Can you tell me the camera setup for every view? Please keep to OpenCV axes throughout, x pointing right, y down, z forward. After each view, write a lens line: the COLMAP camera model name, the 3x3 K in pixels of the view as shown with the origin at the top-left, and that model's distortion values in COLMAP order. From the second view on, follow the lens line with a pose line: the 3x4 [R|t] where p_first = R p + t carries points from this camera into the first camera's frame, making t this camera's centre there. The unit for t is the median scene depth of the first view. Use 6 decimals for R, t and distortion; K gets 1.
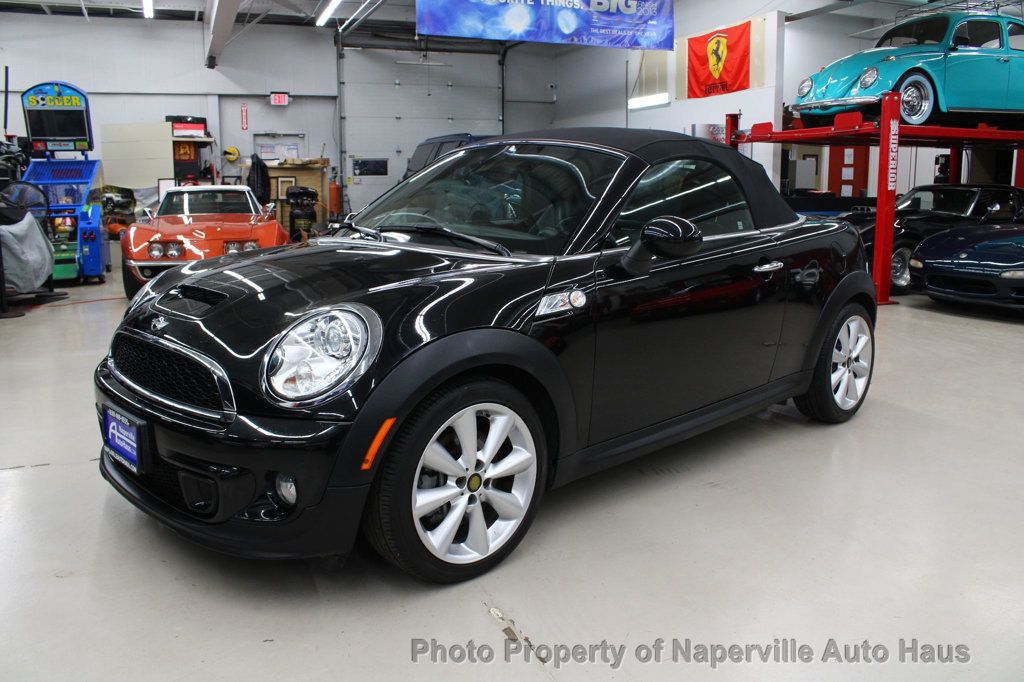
lens RADIAL K [[844.0, 0, 510.0], [0, 844.0, 326.5], [0, 0, 1]] dist [-0.177590, 0.157942]
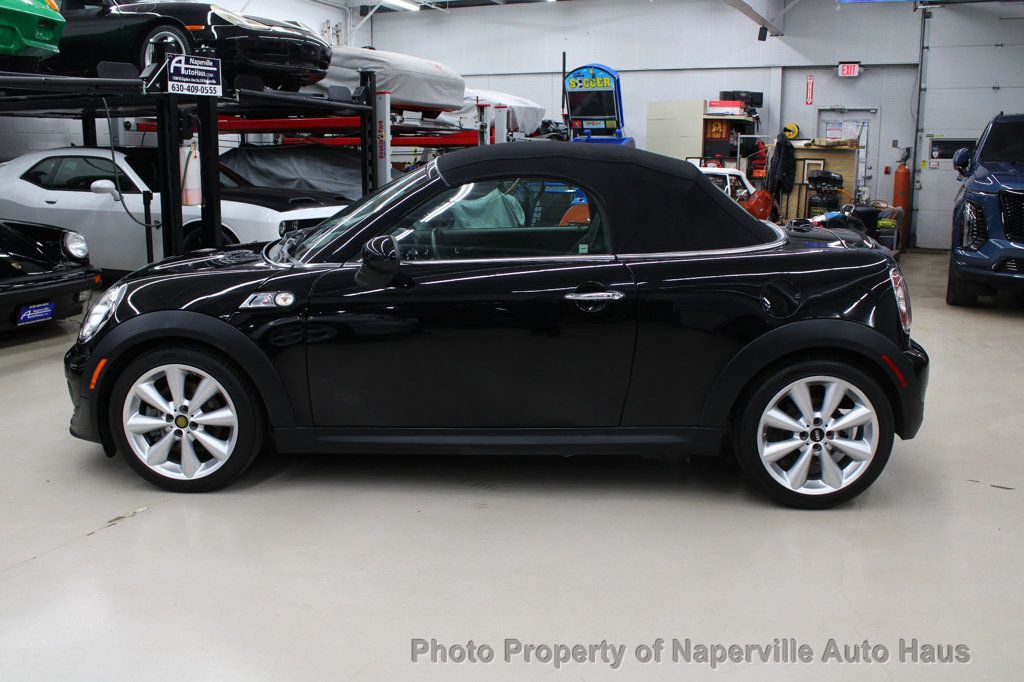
lens RADIAL K [[962.9, 0, 515.6], [0, 962.9, 321.7], [0, 0, 1]] dist [-0.141646, 0.136922]
pose [[0.697980, 0.126659, -0.704828, 0.255813], [-0.122679, 0.990833, 0.056568, -0.023752], [0.705531, 0.046984, 0.707120, 0.050212]]
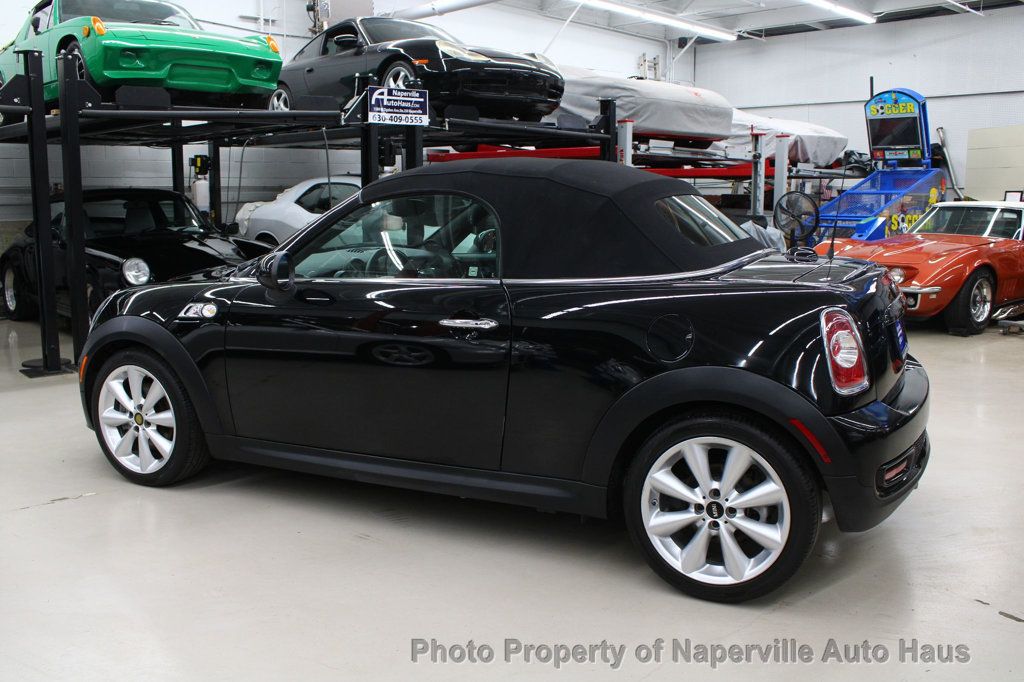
lens RADIAL K [[962.9, 0, 515.6], [0, 962.9, 321.7], [0, 0, 1]] dist [-0.141646, 0.136922]
pose [[0.348987, 0.129484, -0.928139, 0.311957], [-0.157644, 0.984406, 0.078058, -0.039786], [0.923773, 0.119074, 0.363958, 0.178011]]
